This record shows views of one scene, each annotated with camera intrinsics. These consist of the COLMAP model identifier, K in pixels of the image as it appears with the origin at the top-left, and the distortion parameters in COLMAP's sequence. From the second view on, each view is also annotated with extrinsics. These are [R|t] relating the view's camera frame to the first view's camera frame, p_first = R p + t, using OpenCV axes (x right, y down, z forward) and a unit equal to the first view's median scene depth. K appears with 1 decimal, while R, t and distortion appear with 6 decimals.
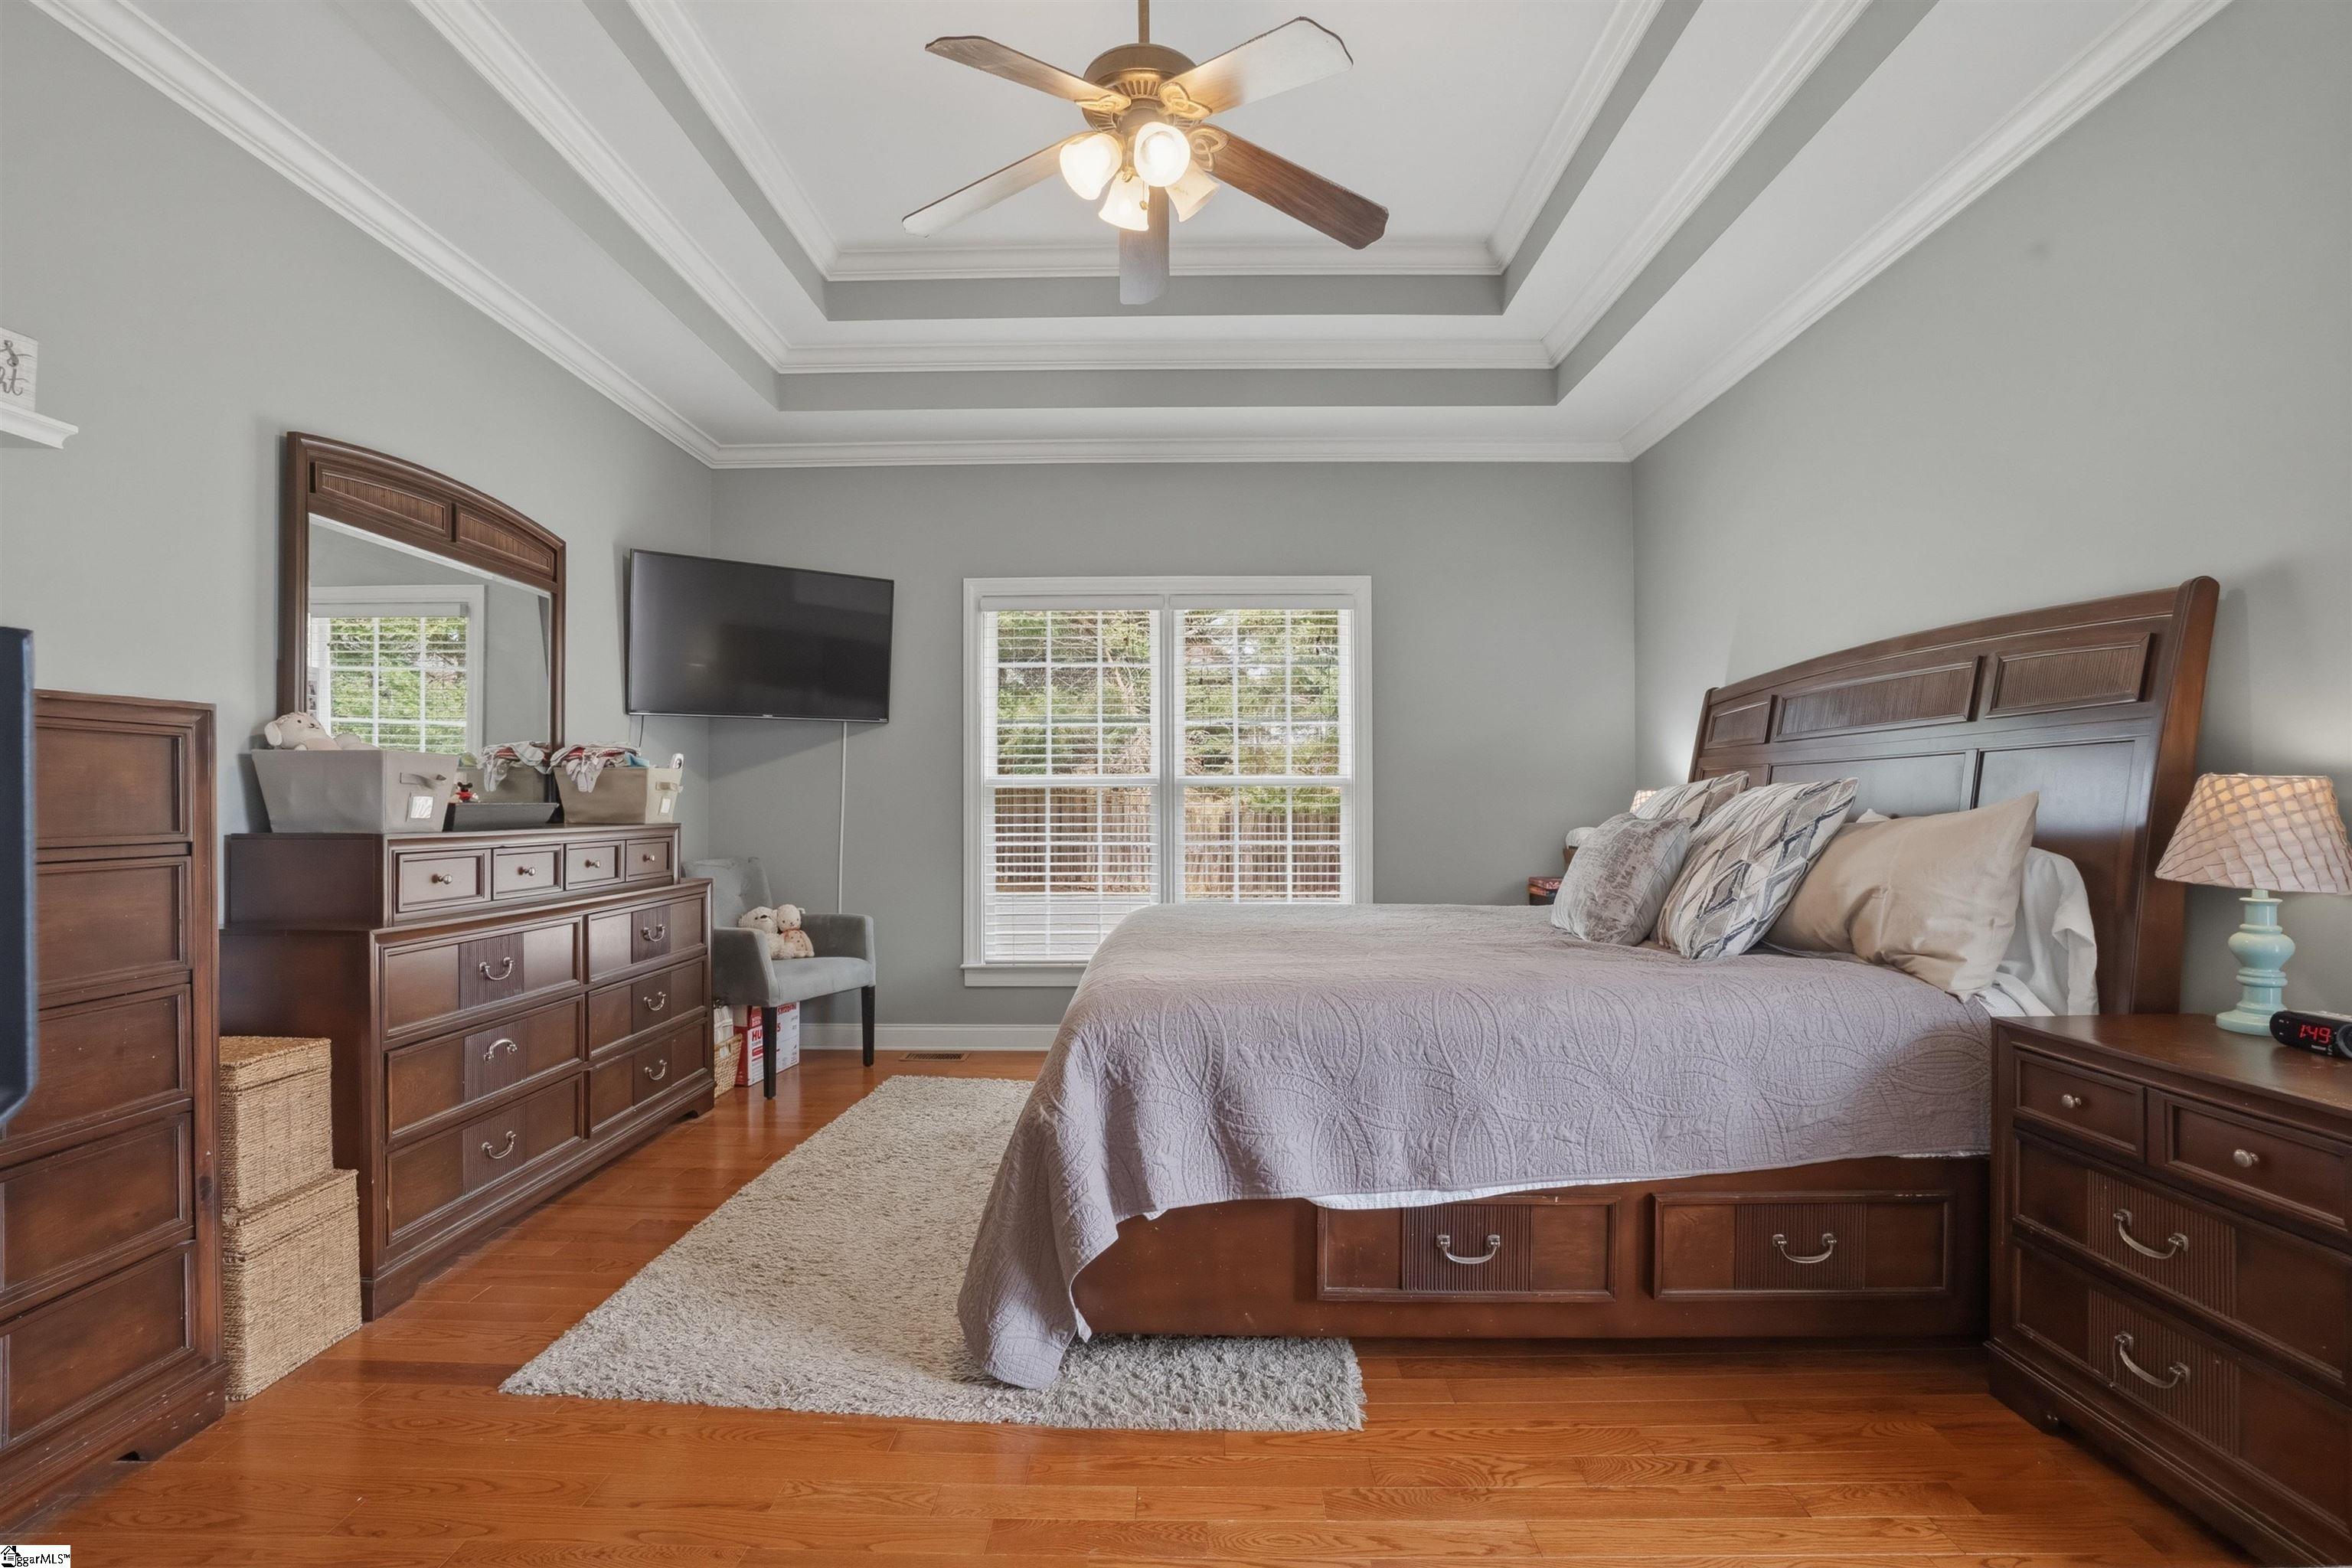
lens RADIAL K [[1062.2, 0, 1176.0], [0, 1062.2, 784.0], [0, 0, 1]] dist [-0.060203, 0.018262]
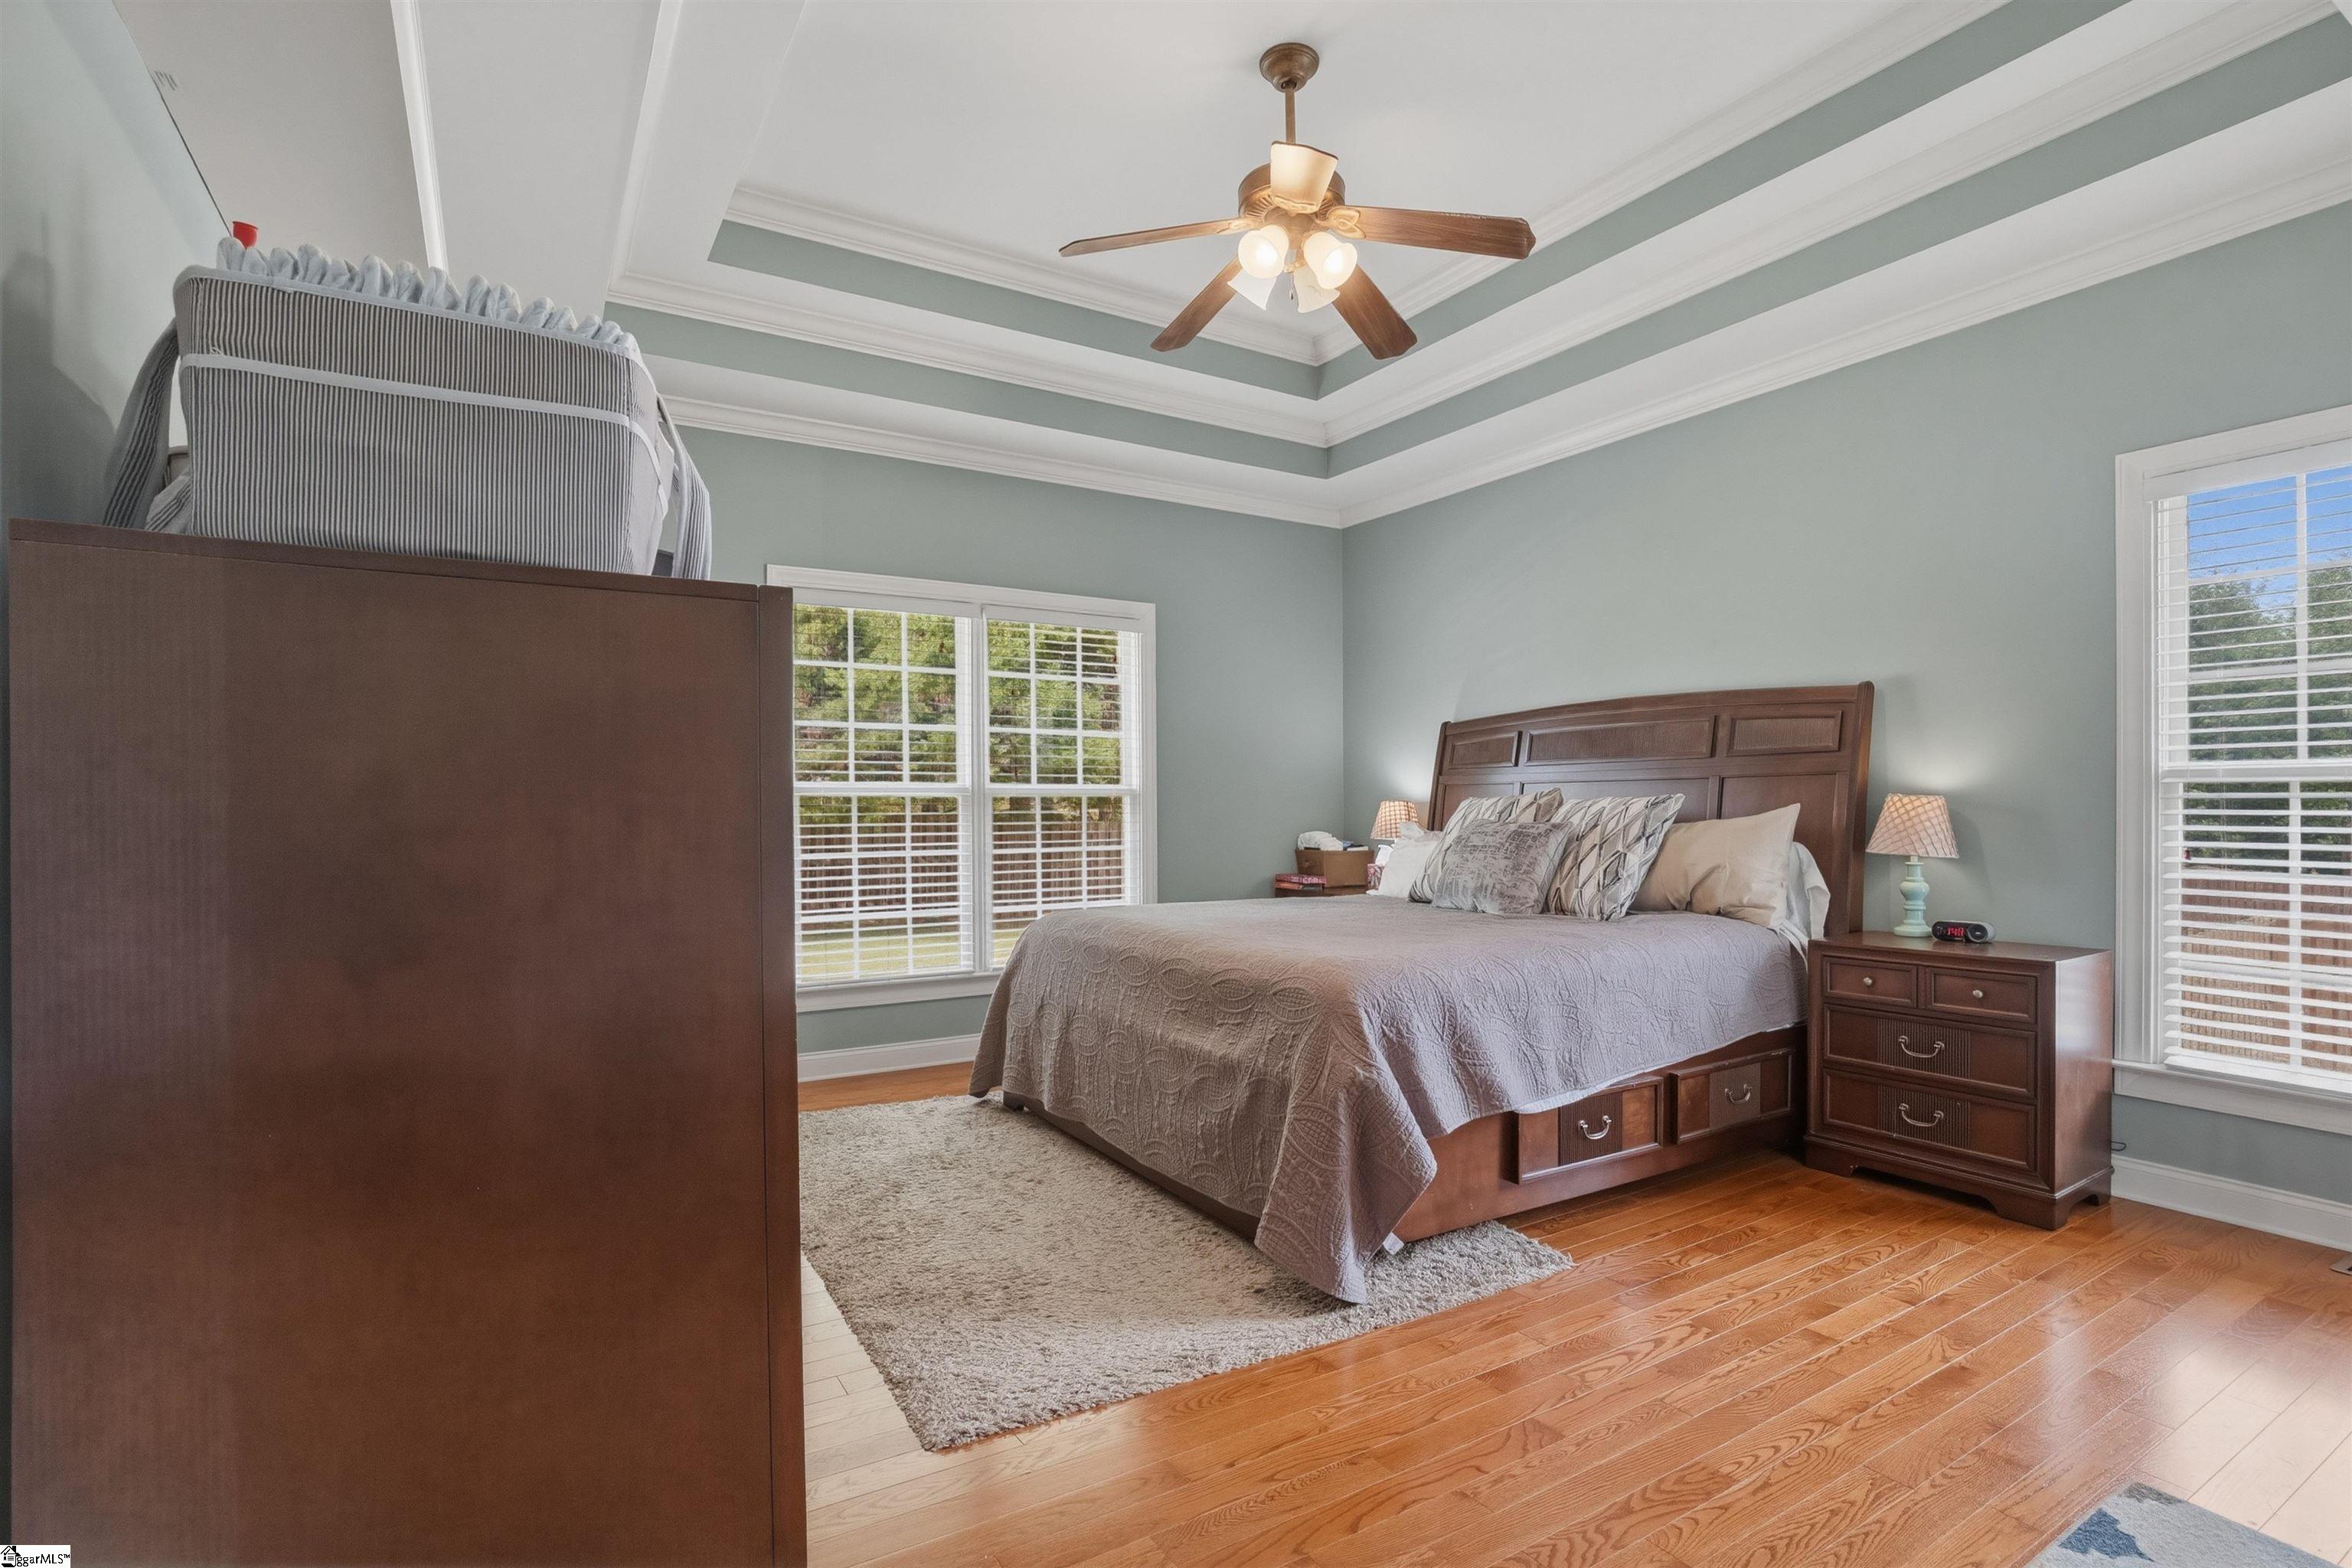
lens RADIAL K [[1107.9, 0, 1176.0], [0, 1107.9, 784.0], [0, 0, 1]] dist [-0.053260, 0.000150]
pose [[0.850182, 0.009833, 0.526398, -0.789050], [-0.006588, 0.999946, -0.008040, -0.002787], [-0.526448, 0.003367, 0.850200, 0.035533]]
